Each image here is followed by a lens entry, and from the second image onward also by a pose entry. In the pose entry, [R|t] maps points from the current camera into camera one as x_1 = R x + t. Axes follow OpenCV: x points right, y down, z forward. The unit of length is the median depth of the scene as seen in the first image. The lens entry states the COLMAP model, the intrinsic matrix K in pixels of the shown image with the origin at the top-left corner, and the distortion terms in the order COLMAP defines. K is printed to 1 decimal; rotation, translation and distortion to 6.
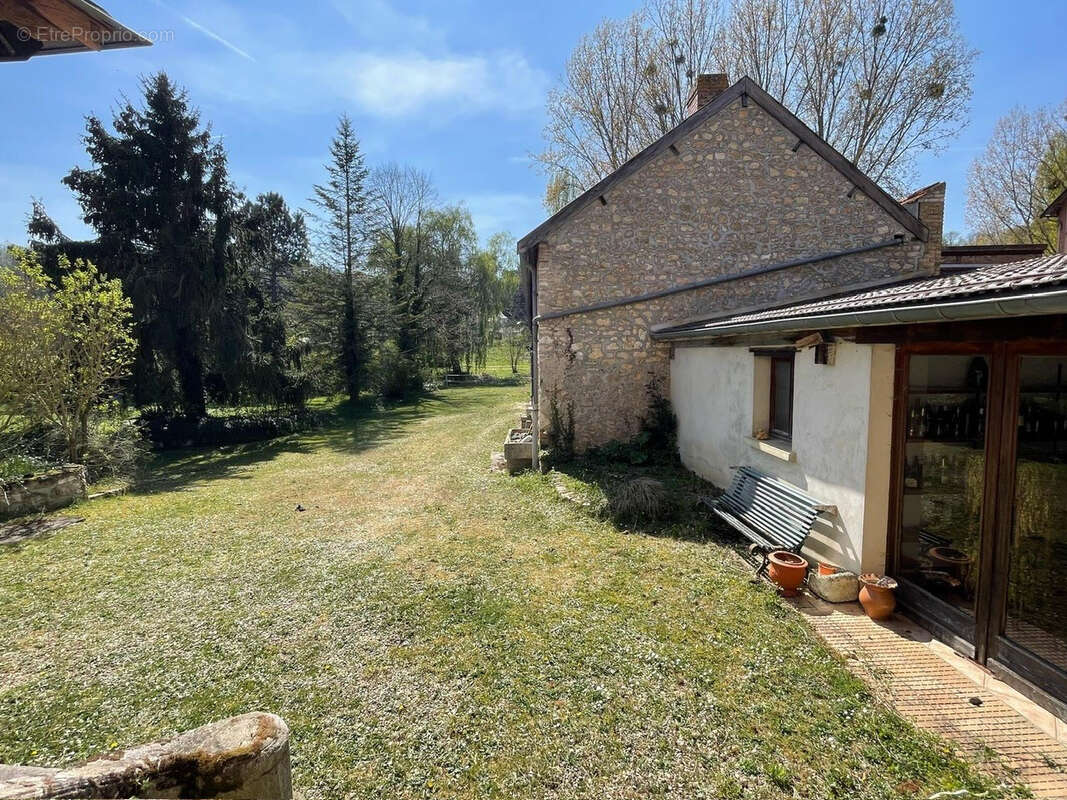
lens RADIAL K [[518.4, 0, 530.1], [0, 518.4, 397.3], [0, 0, 1]] dist [-0.000321, -0.001798]
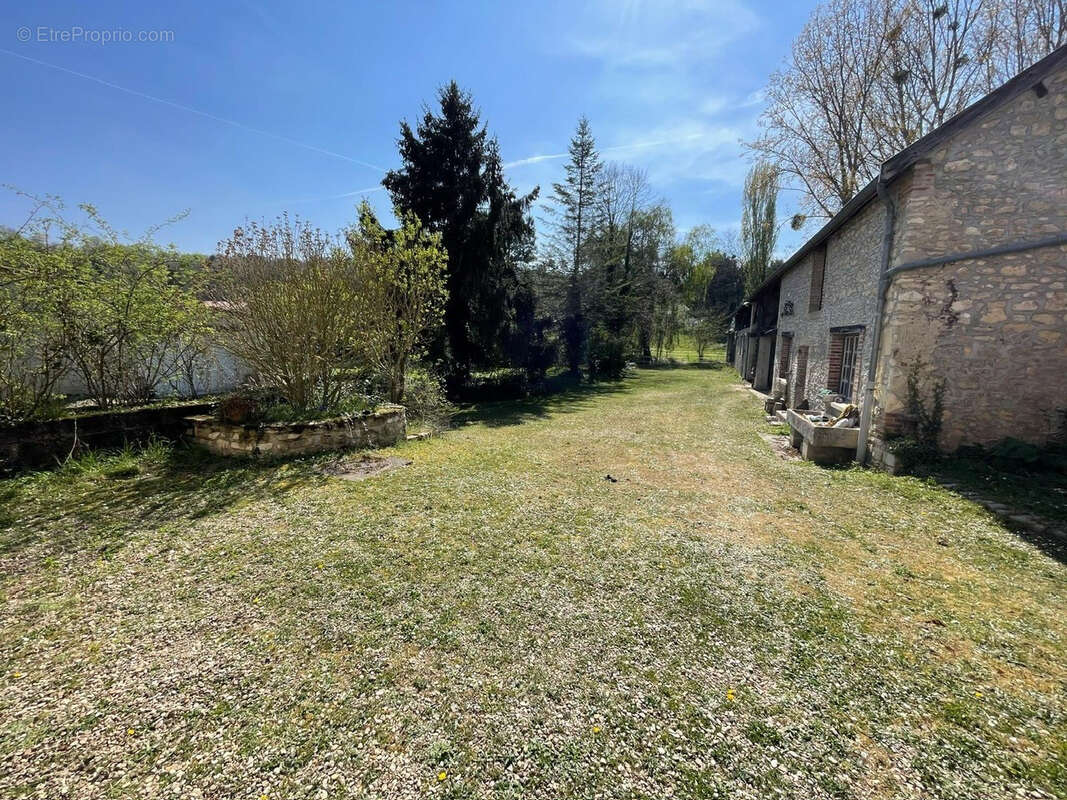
lens RADIAL K [[442.7, 0, 536.0], [0, 442.7, 398.9], [0, 0, 1]] dist [0.000053, 0.001010]
pose [[0.931459, 0.081622, -0.354573, -0.233844], [-0.063973, 0.996071, 0.061238, 0.032941], [0.358178, -0.034357, 0.933021, 0.200547]]
